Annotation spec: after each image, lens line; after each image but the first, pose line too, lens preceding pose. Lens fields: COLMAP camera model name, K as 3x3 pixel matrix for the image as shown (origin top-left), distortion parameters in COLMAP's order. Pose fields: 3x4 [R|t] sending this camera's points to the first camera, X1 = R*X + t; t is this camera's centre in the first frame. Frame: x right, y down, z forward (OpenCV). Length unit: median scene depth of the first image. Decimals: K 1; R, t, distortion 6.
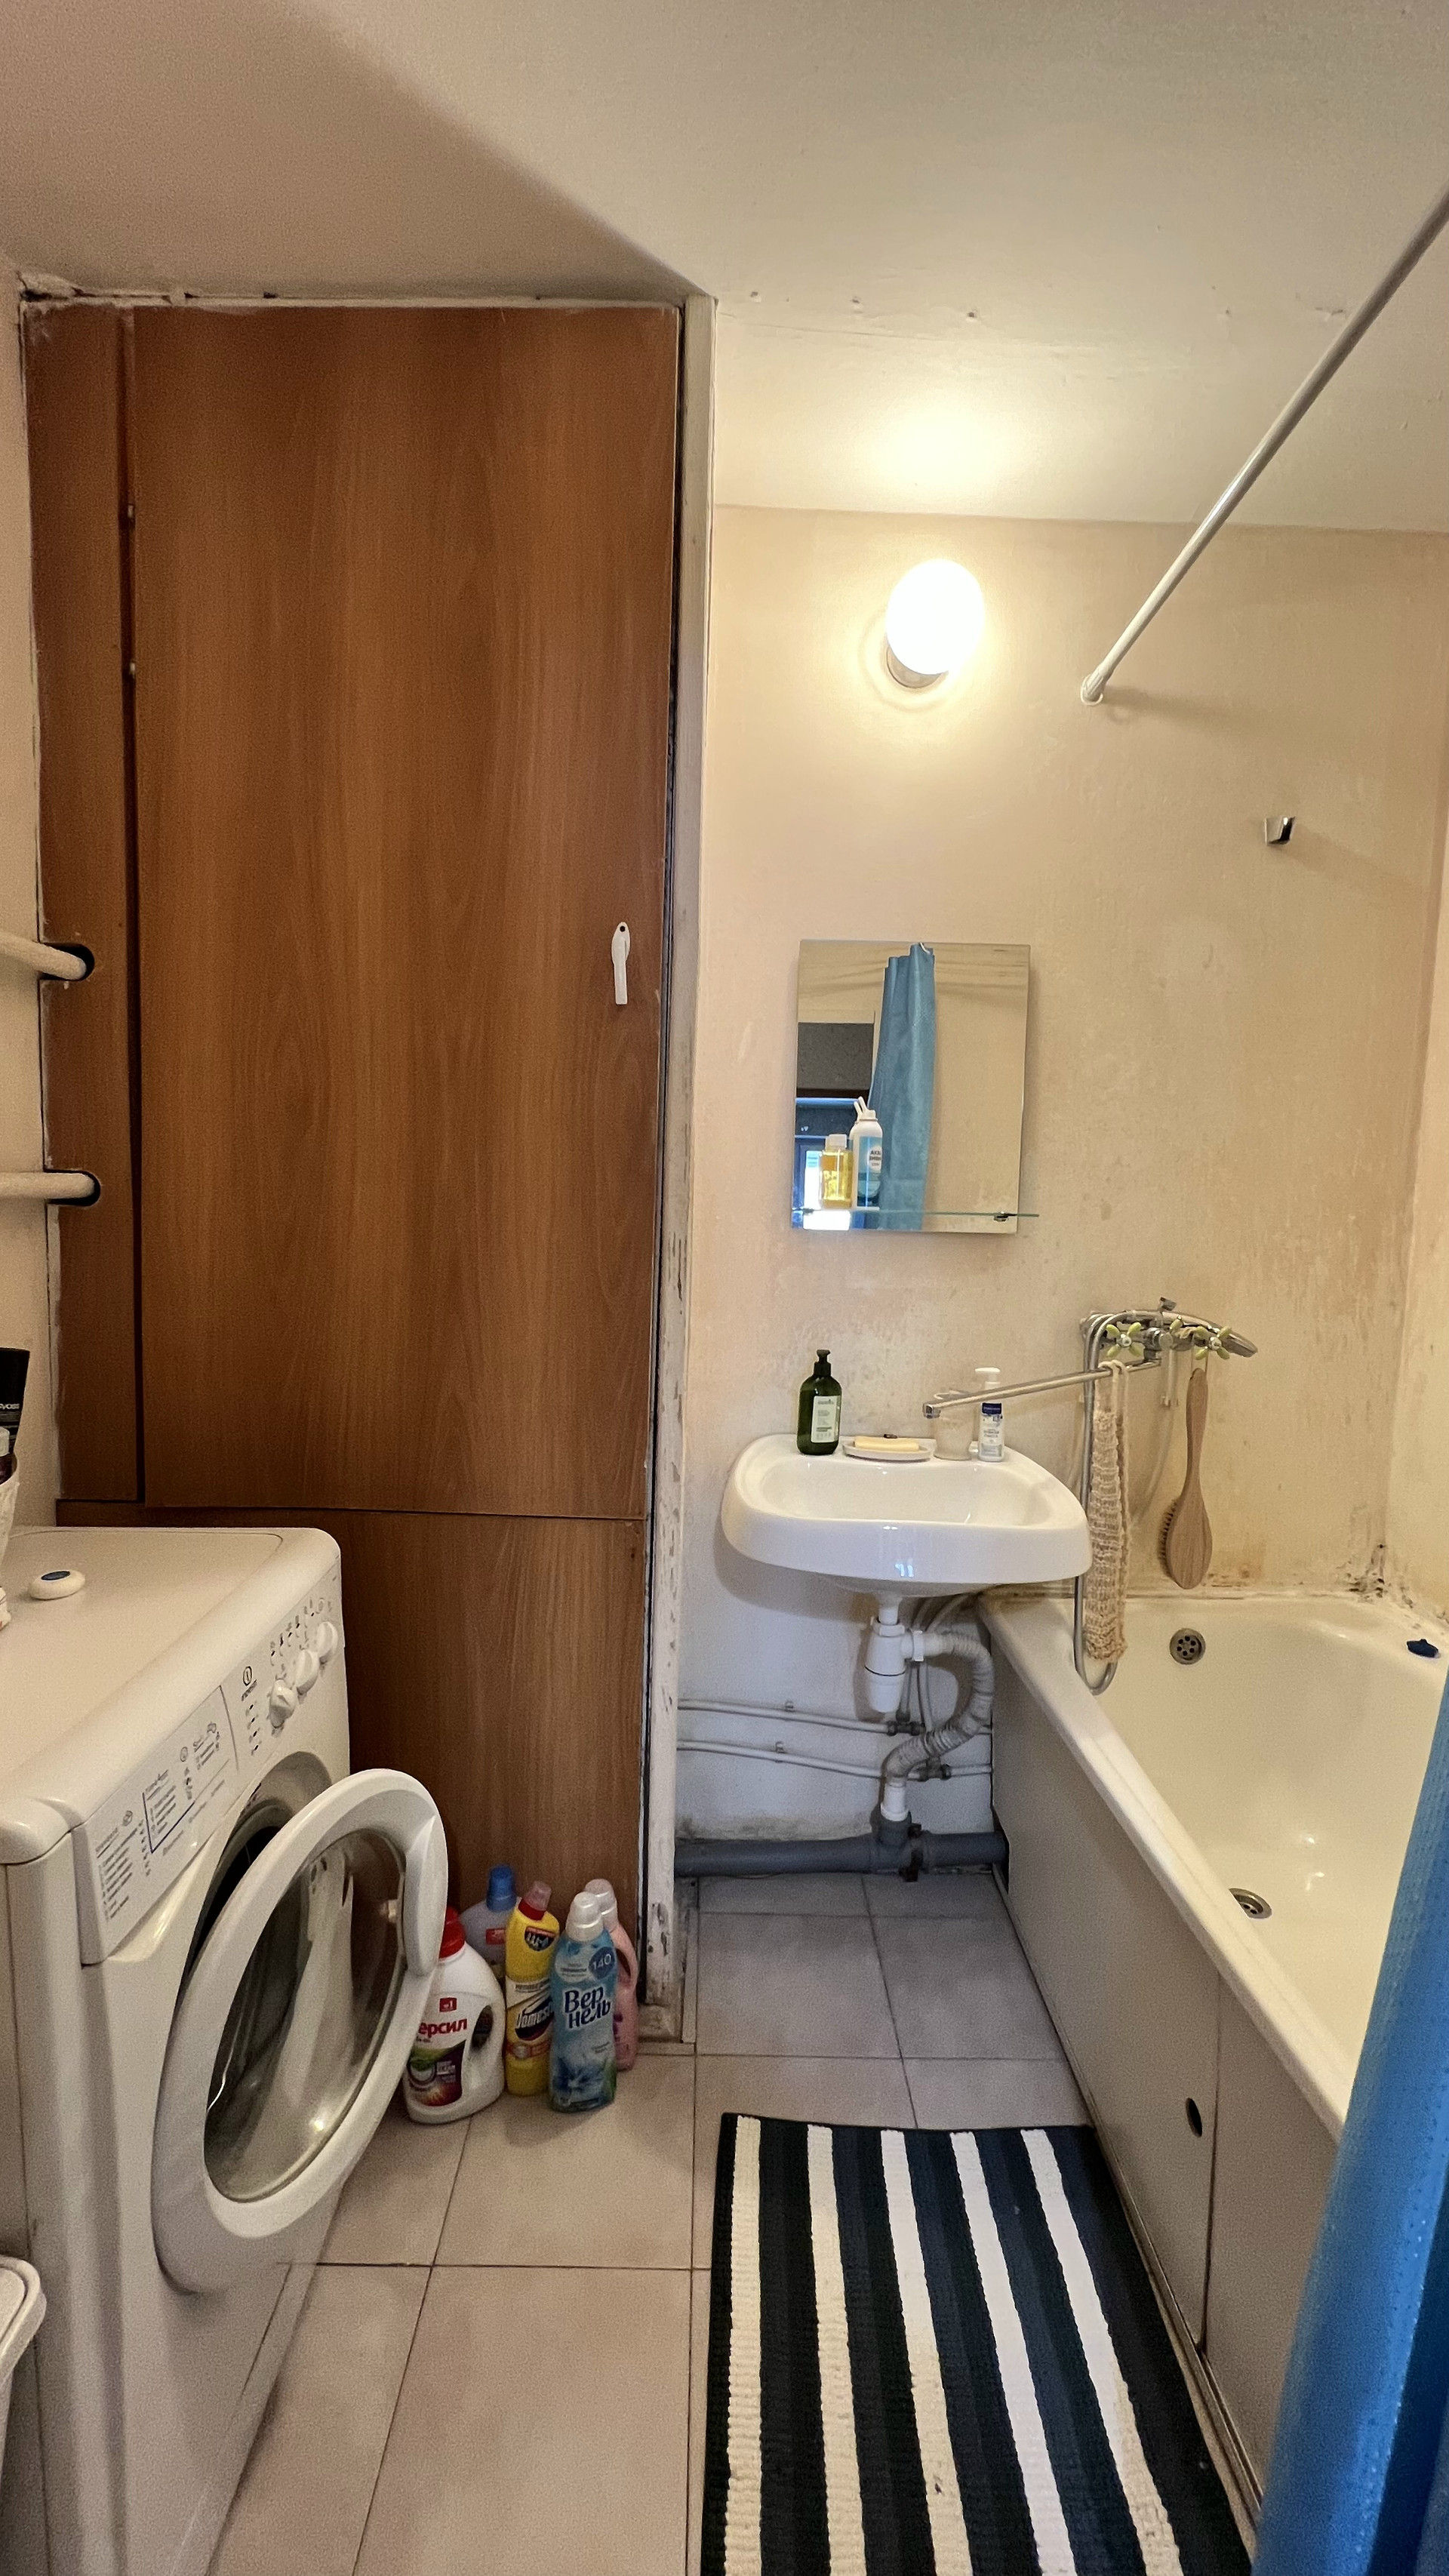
lens RADIAL K [[1029.7, 0, 728.9], [0, 1029.7, 1292.7], [0, 0, 1]] dist [-0.003253, 0.001045]
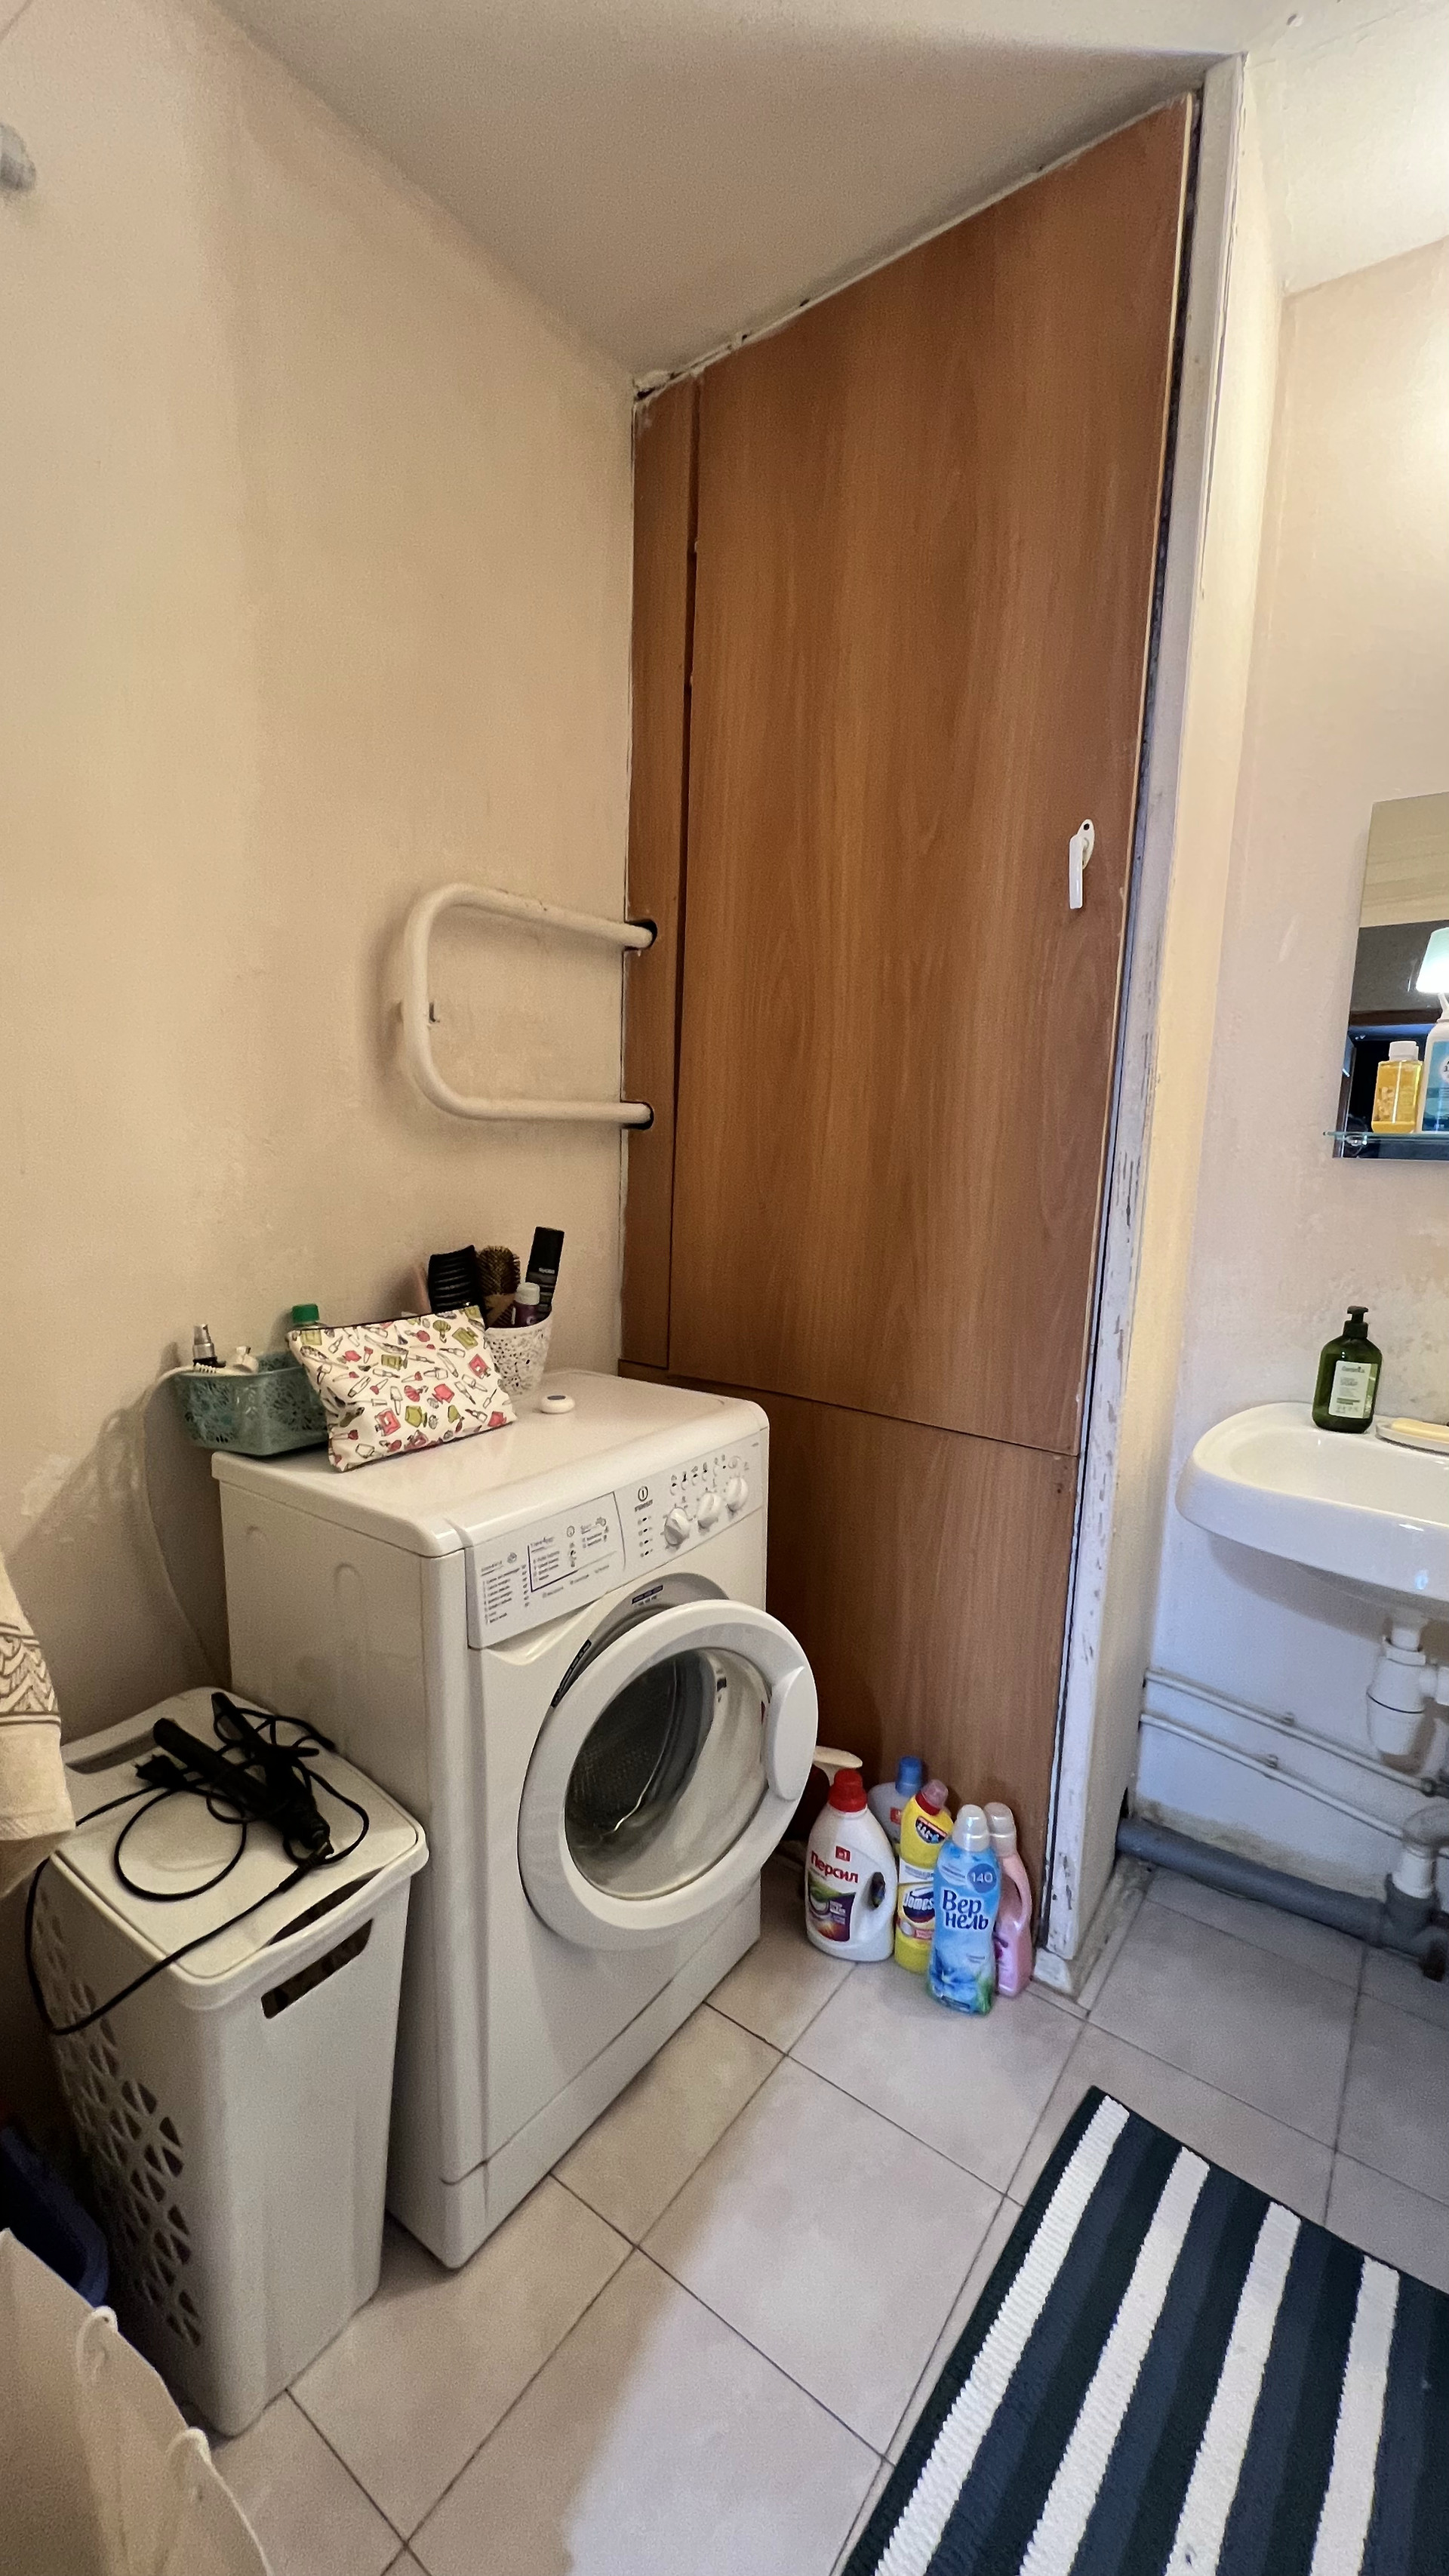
lens RADIAL K [[1029.7, 0, 719.5], [0, 1029.7, 1290.1], [0, 0, 1]] dist [-0.003253, 0.001045]
pose [[0.799635, 0.083895, -0.594597, 0.219289], [-0.061645, 0.996430, 0.057690, 0.033725], [0.597313, -0.009478, 0.801952, 0.041286]]
